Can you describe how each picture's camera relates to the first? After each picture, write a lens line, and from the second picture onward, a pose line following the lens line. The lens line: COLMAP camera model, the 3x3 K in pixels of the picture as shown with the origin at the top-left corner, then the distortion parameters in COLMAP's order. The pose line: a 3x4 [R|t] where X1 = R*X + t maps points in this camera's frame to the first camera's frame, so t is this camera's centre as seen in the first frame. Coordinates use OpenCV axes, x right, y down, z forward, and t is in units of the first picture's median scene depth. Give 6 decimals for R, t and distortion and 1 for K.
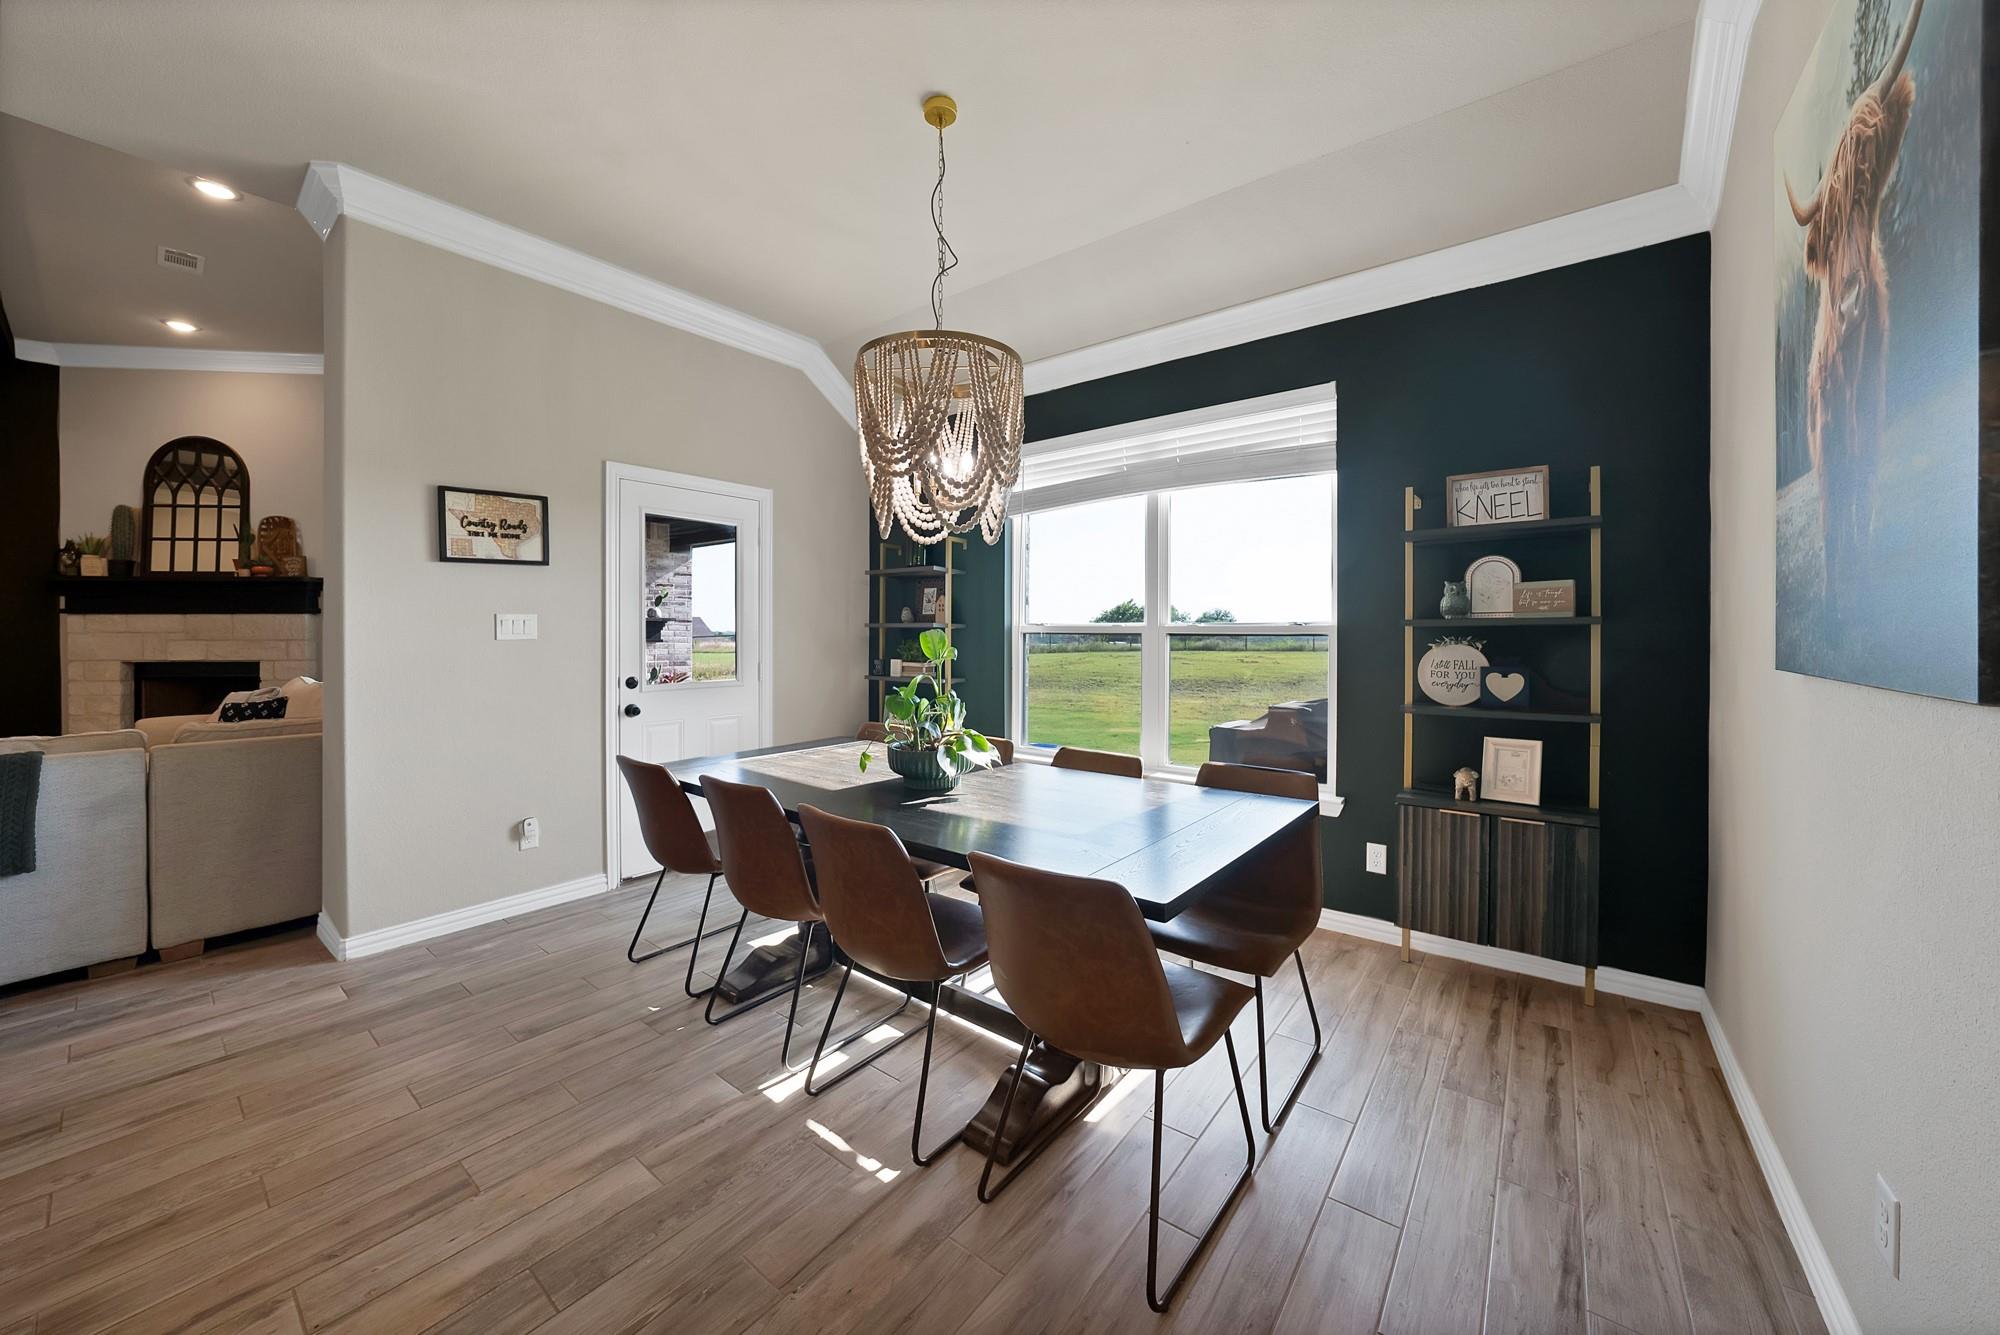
lens RADIAL K [[730.0, 0, 1000.6], [0, 730.0, 648.1], [0, 0, 1]] dist [-0.024586, 0.004030]
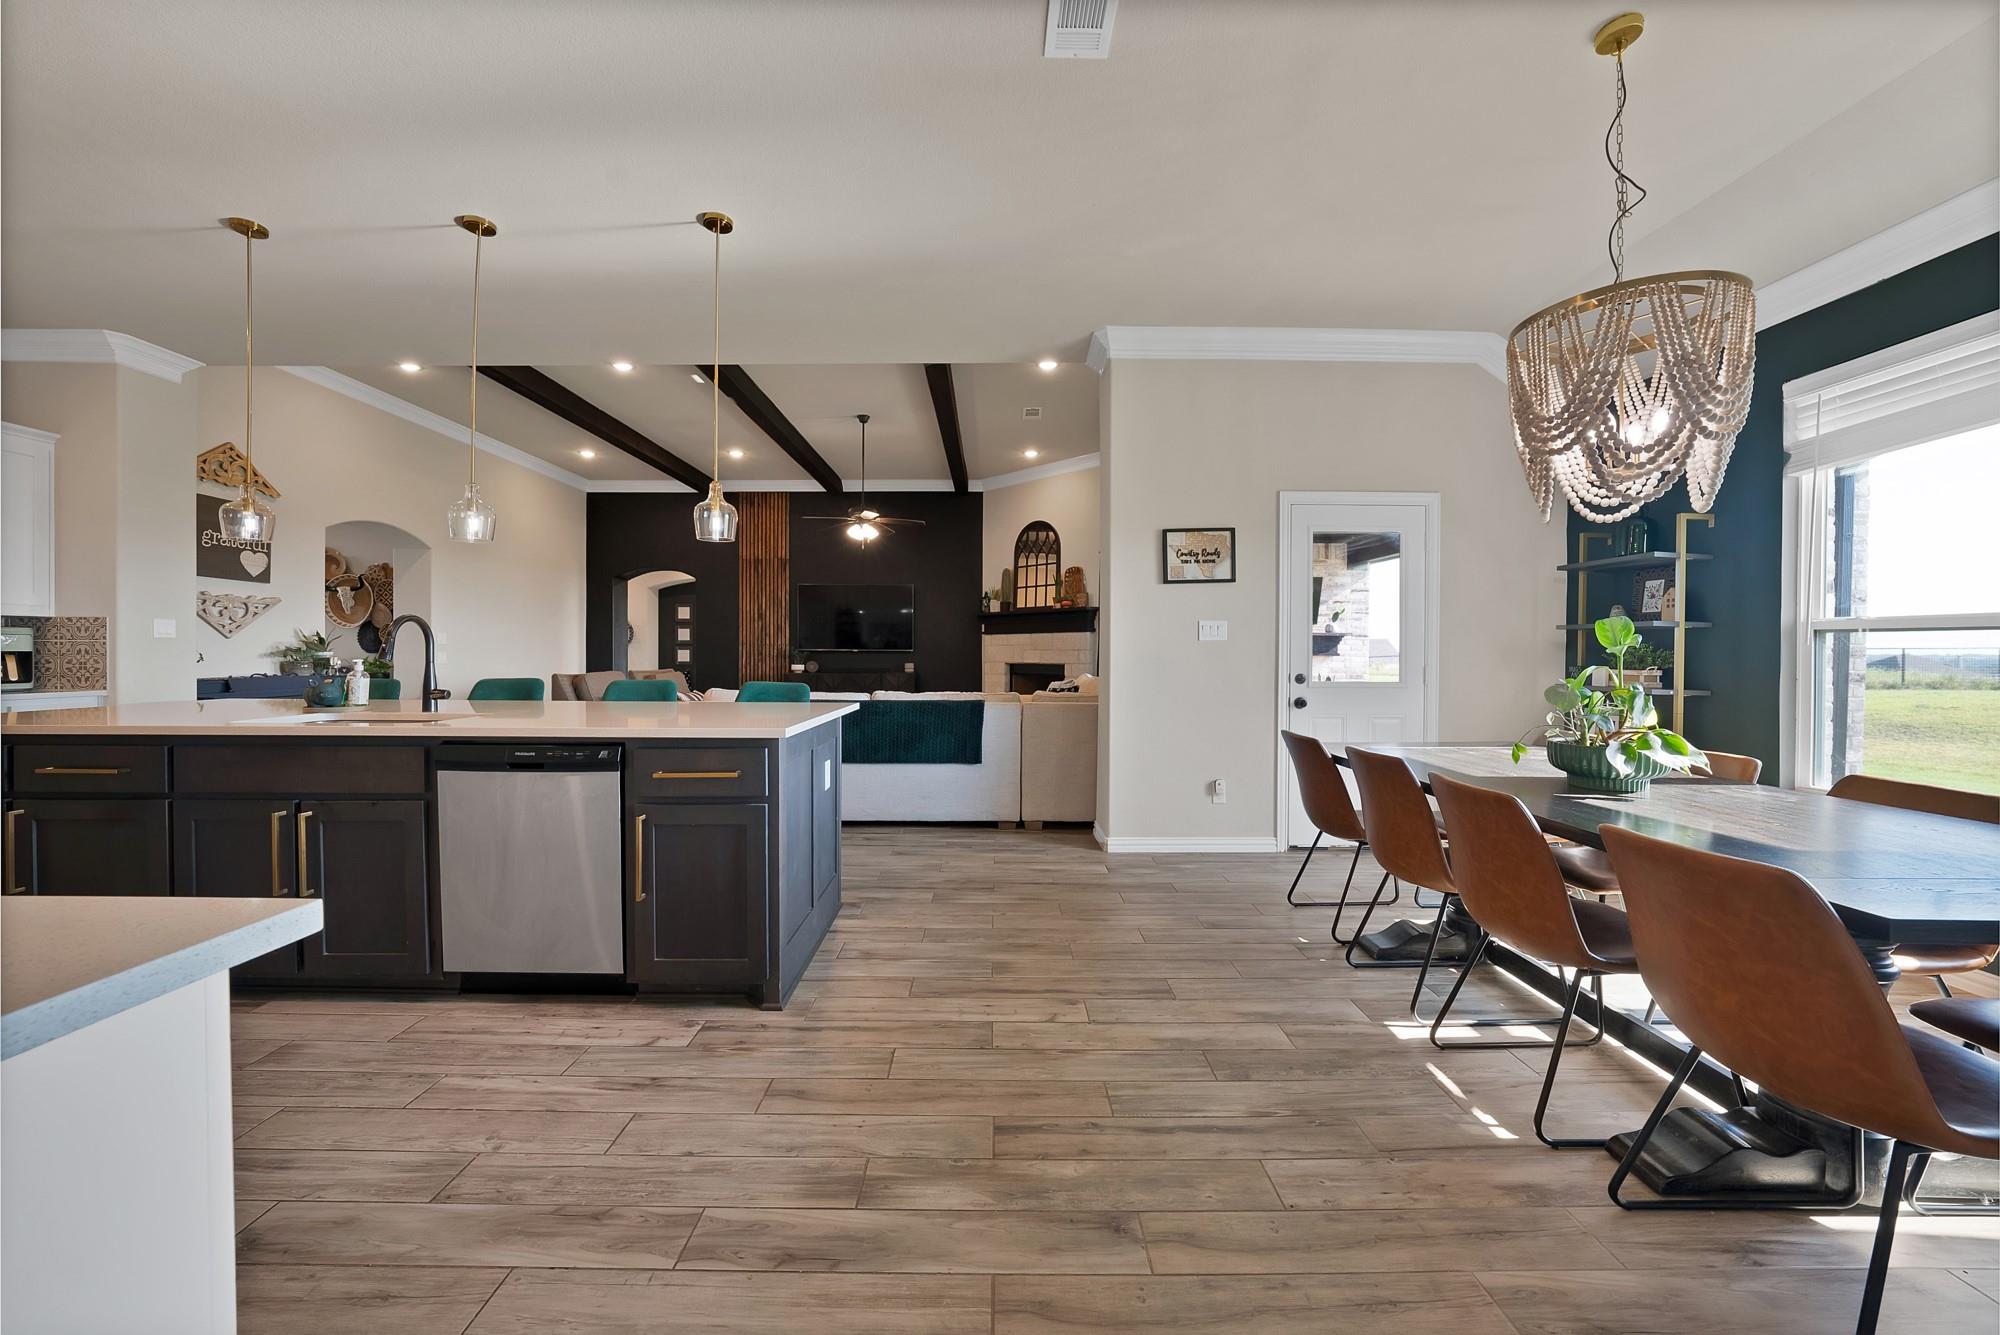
lens RADIAL K [[730.0, 0, 1001.9], [0, 730.0, 658.9], [0, 0, 1]] dist [-0.024586, 0.004030]
pose [[0.635212, -0.001450, -0.772336, 0.115748], [-0.012609, 0.999846, -0.012247, 0.048842], [0.772235, 0.017518, 0.635096, -0.140429]]
